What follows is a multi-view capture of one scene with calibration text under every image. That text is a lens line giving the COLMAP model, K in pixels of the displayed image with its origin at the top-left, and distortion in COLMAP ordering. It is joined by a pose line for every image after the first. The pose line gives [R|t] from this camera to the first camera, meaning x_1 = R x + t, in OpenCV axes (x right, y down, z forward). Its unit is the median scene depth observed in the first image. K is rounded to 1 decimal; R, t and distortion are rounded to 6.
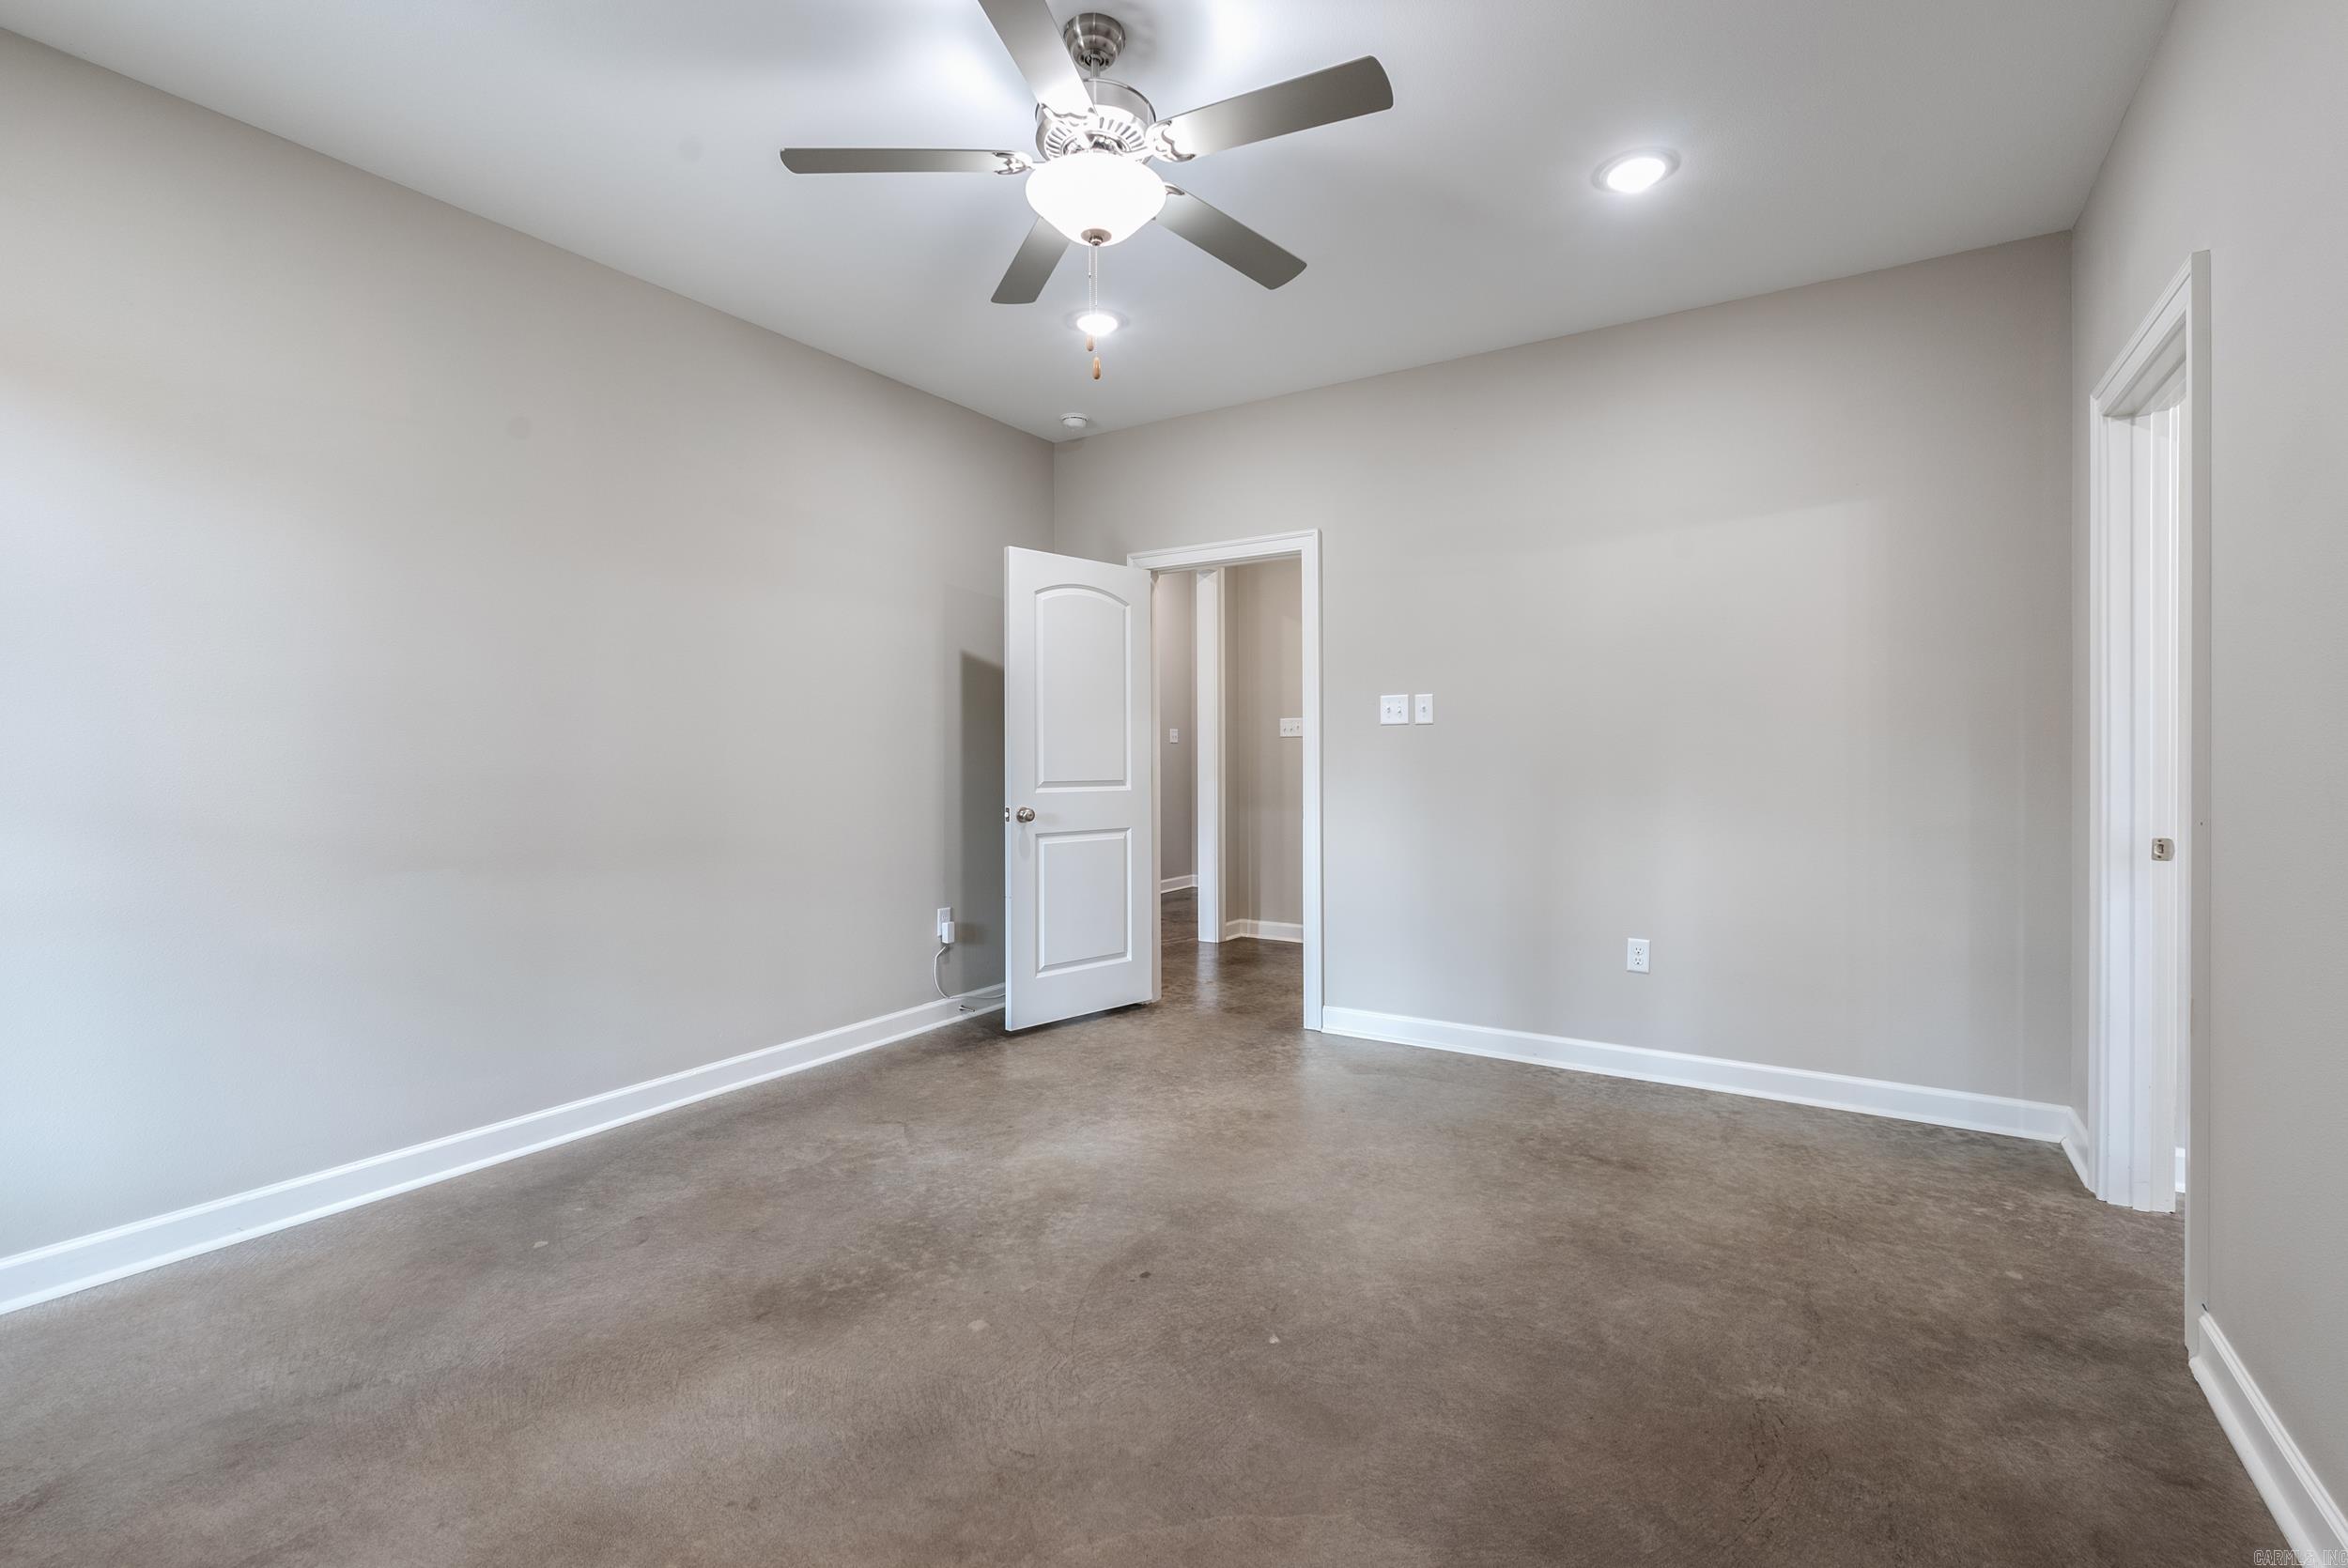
lens RADIAL K [[1039.2, 0, 1178.9], [0, 1039.2, 770.1], [0, 0, 1]] dist [0.001157, 0.000117]
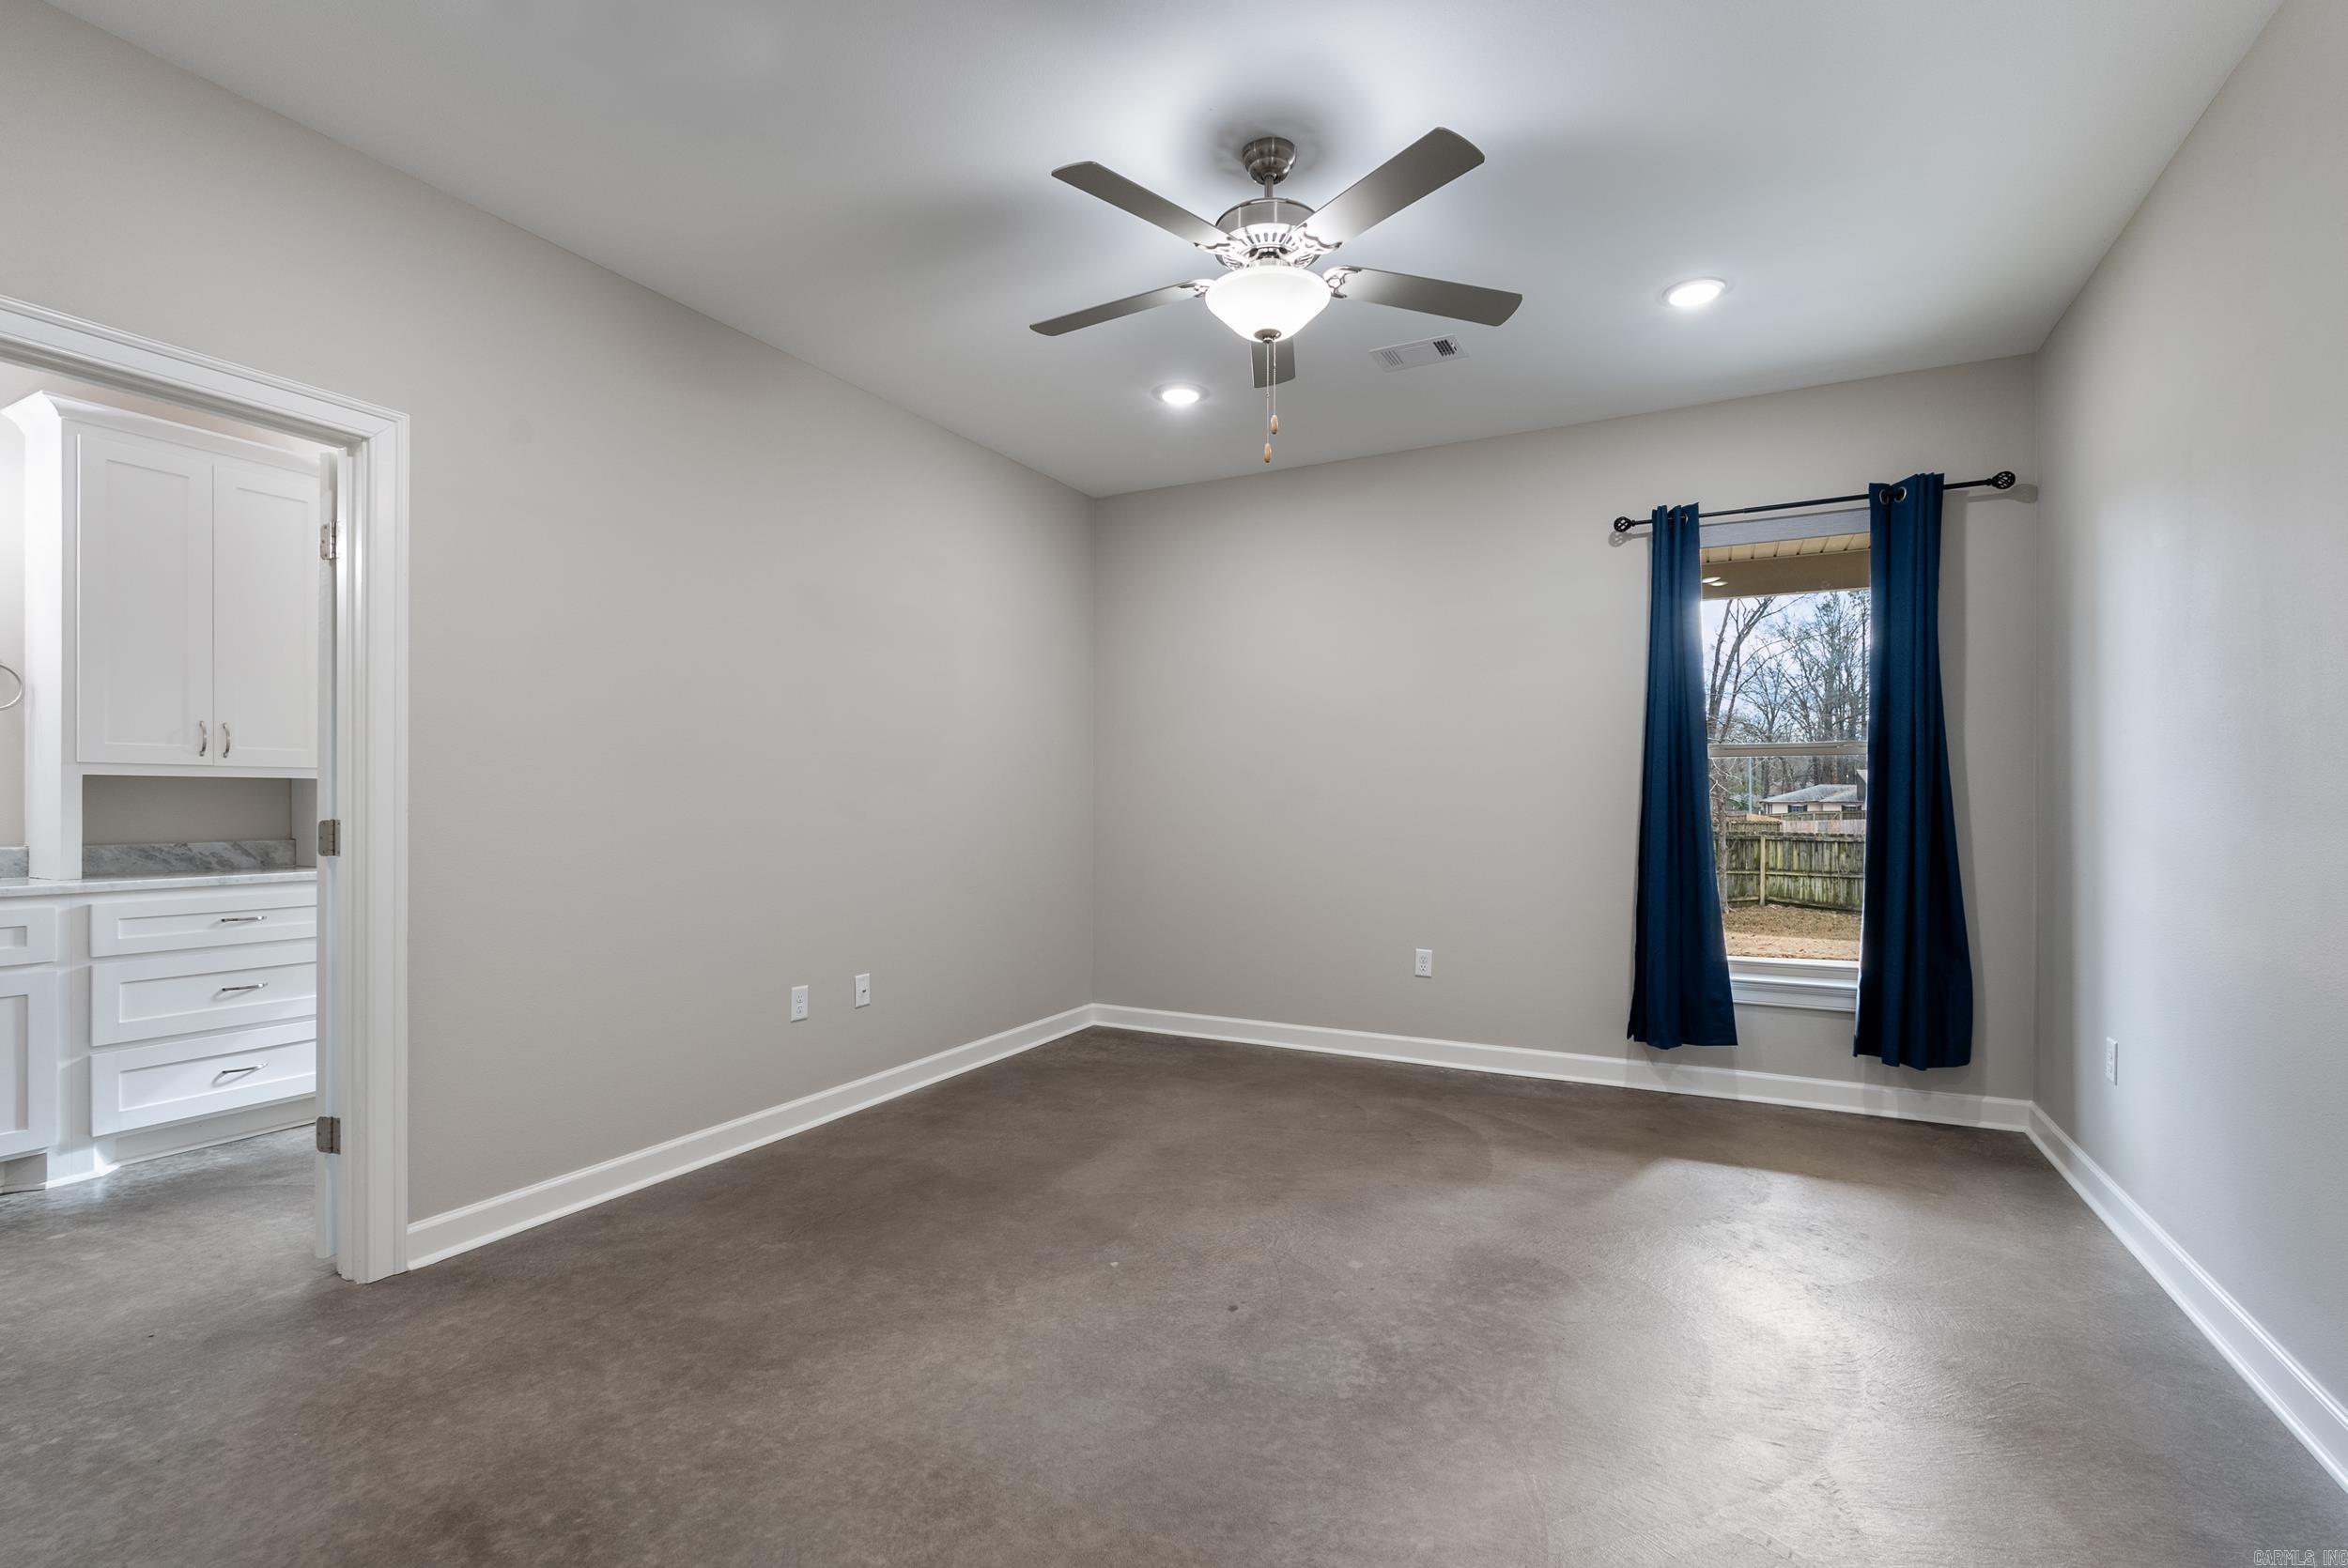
lens RADIAL K [[1039.2, 0, 1167.7], [0, 1039.2, 792.1], [0, 0, 1]] dist [0.001157, 0.000117]
pose [[-0.997388, 0.002841, -0.072172, 0.101427], [0.002380, 0.999976, 0.006468, -0.026536], [0.072189, 0.006279, -0.997371, 1.966702]]
